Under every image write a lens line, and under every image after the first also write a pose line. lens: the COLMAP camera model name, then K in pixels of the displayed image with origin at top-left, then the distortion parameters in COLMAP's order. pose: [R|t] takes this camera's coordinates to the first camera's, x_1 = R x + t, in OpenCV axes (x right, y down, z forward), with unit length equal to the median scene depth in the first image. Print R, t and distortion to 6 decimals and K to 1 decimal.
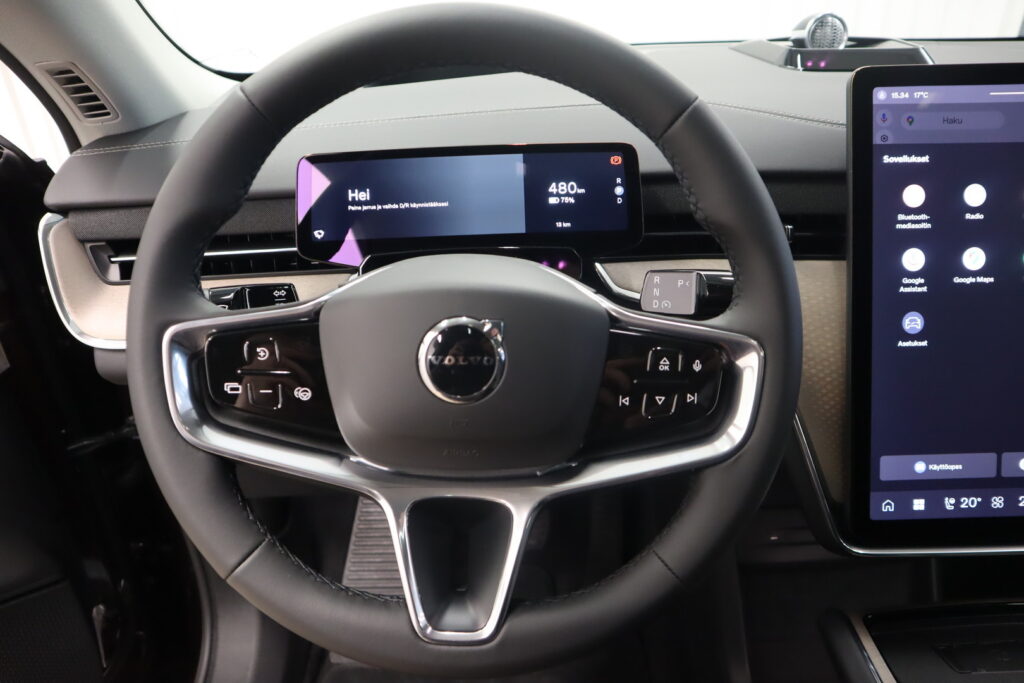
lens RADIAL K [[707.3, 0, 512.0], [0, 707.3, 341.5], [0, 0, 1]] dist [-0.131410, 0.080647]
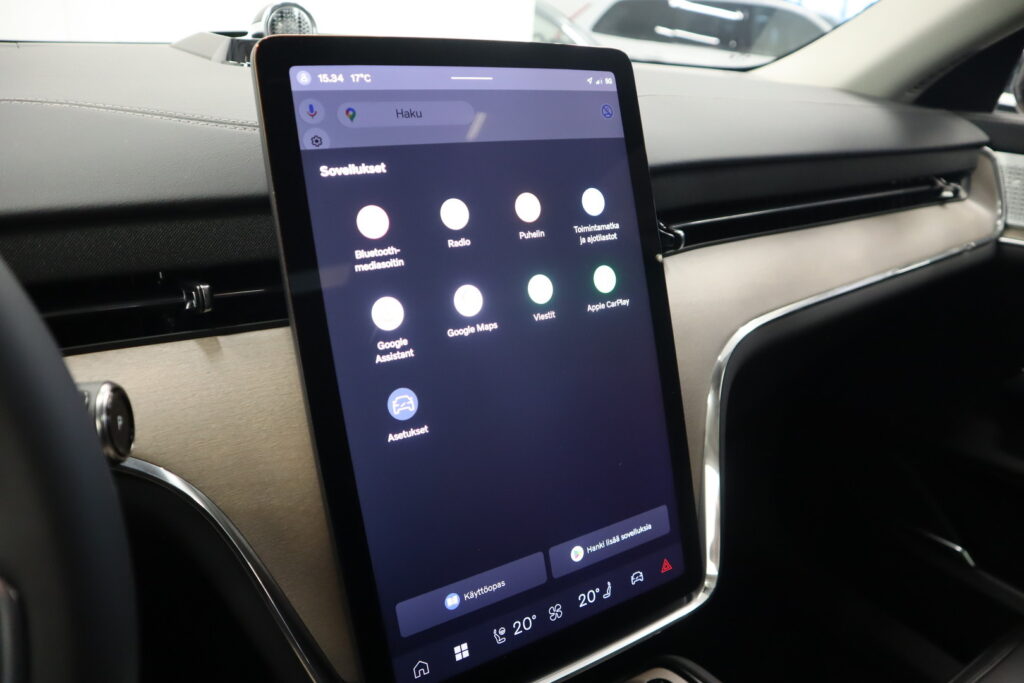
lens RADIAL K [[707.3, 0, 512.0], [0, 707.3, 341.5], [0, 0, 1]] dist [-0.131410, 0.080647]
pose [[0.838313, -0.145986, 0.525281, 0.318151], [0.172628, 0.984986, -0.001756, -0.069710], [-0.517137, 0.092150, 0.850927, 0.335285]]
